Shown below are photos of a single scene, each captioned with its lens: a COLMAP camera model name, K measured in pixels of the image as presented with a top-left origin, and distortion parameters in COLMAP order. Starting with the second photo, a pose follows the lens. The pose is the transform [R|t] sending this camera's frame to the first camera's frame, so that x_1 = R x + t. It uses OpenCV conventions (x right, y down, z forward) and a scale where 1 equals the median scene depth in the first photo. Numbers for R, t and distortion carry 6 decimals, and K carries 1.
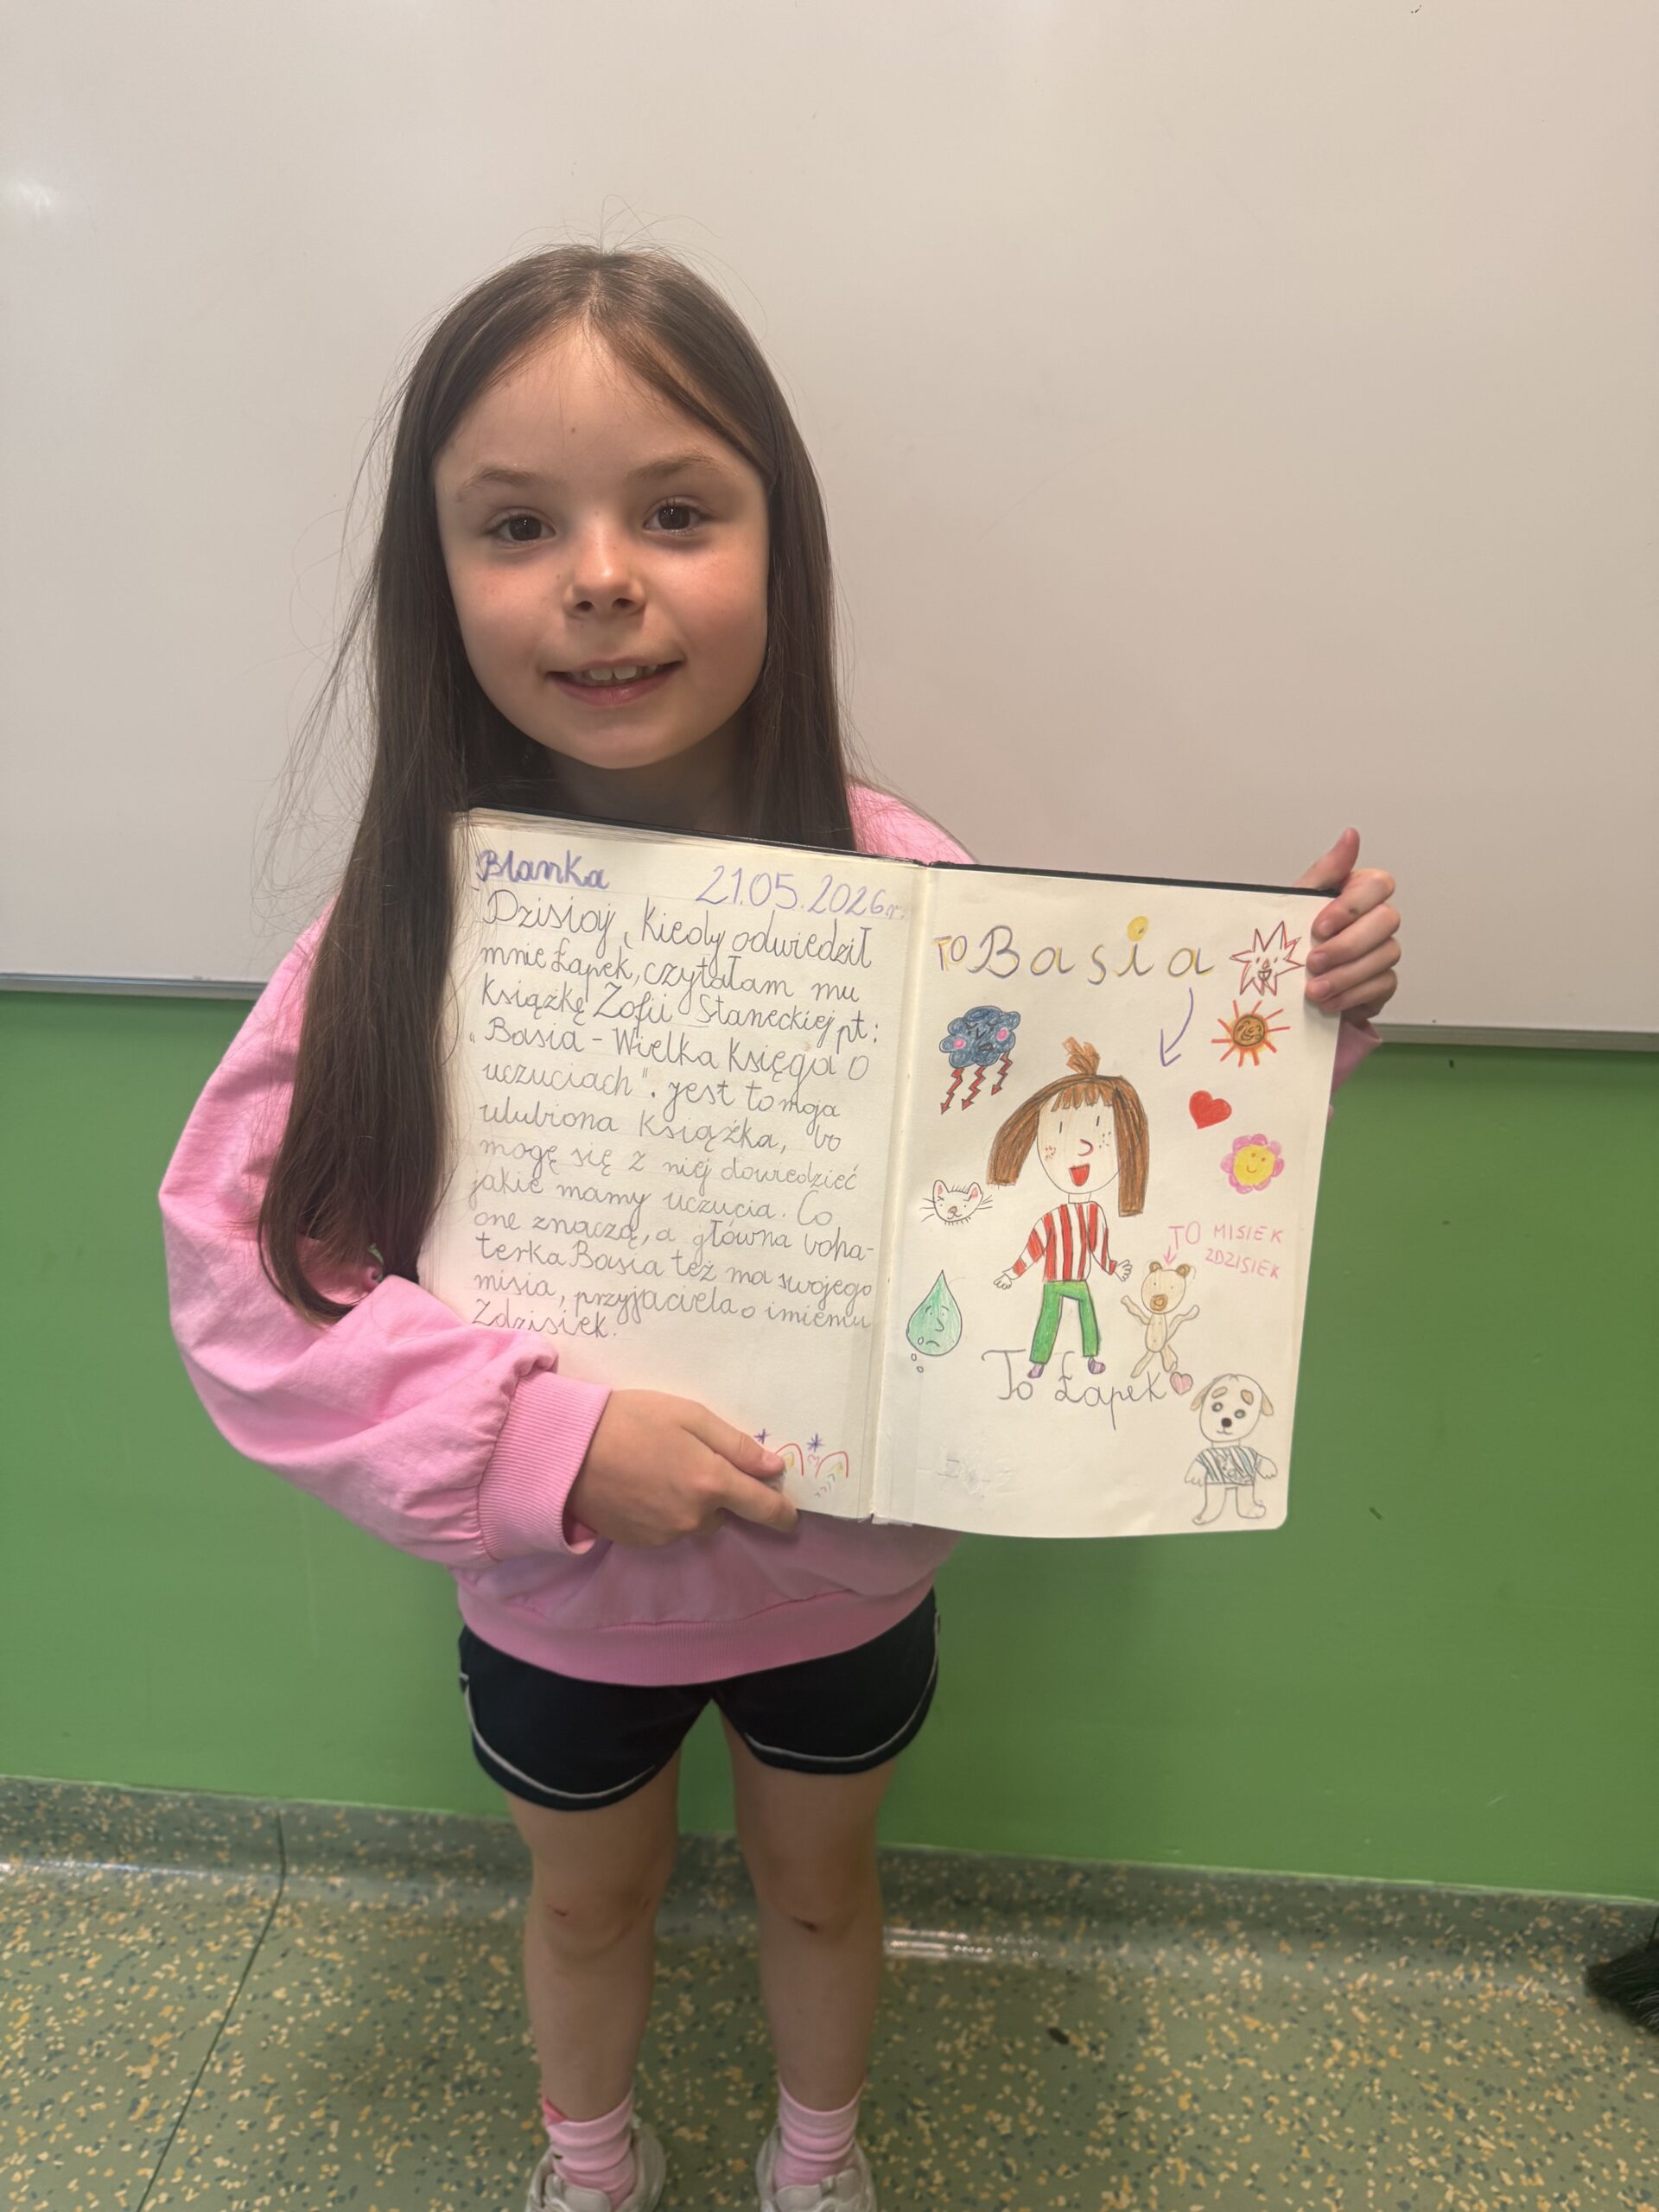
lens RADIAL K [[1633.1, 0, 821.0], [0, 1633.1, 1107.1], [0, 0, 1]] dist [0.007356, -0.020268]
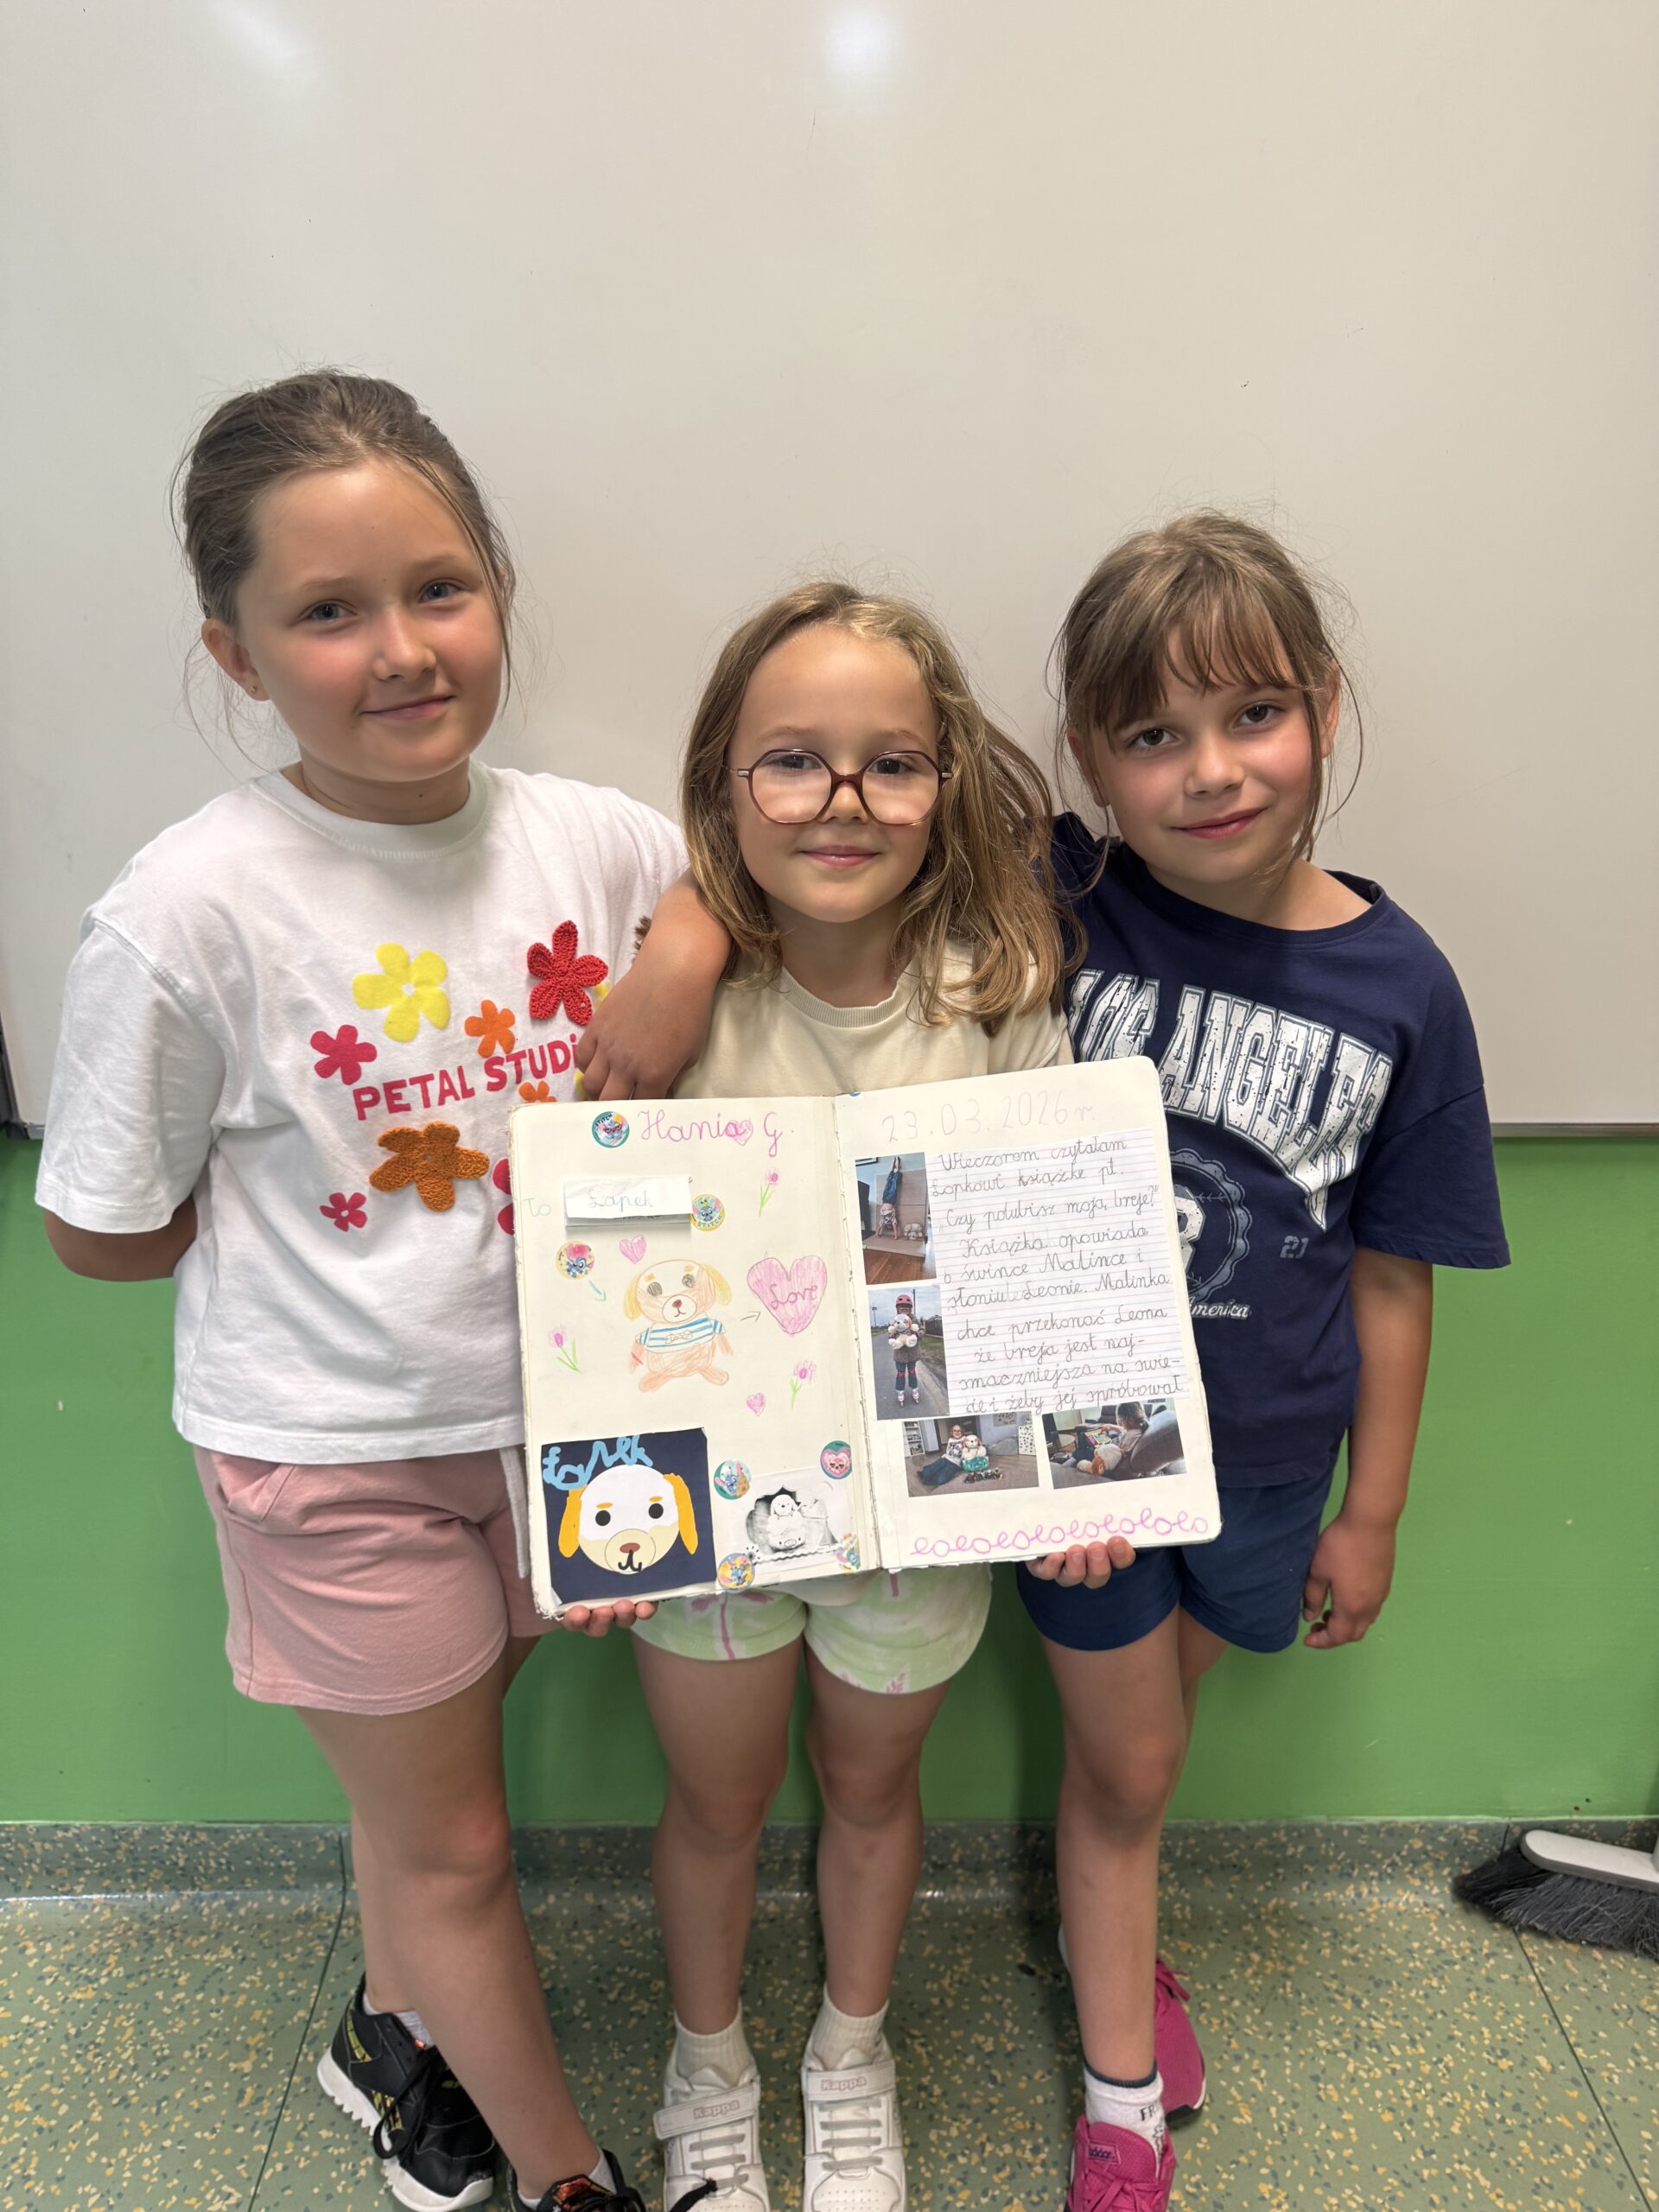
lens RADIAL K [[1633.1, 0, 837.9], [0, 1633.1, 1103.9], [0, 0, 1]] dist [0.007356, -0.020268]
pose [[0.995601, -0.040150, 0.084651, -0.066718], [0.042000, 0.998914, -0.020190, -0.043899], [-0.083749, 0.023656, 0.996206, -0.189959]]
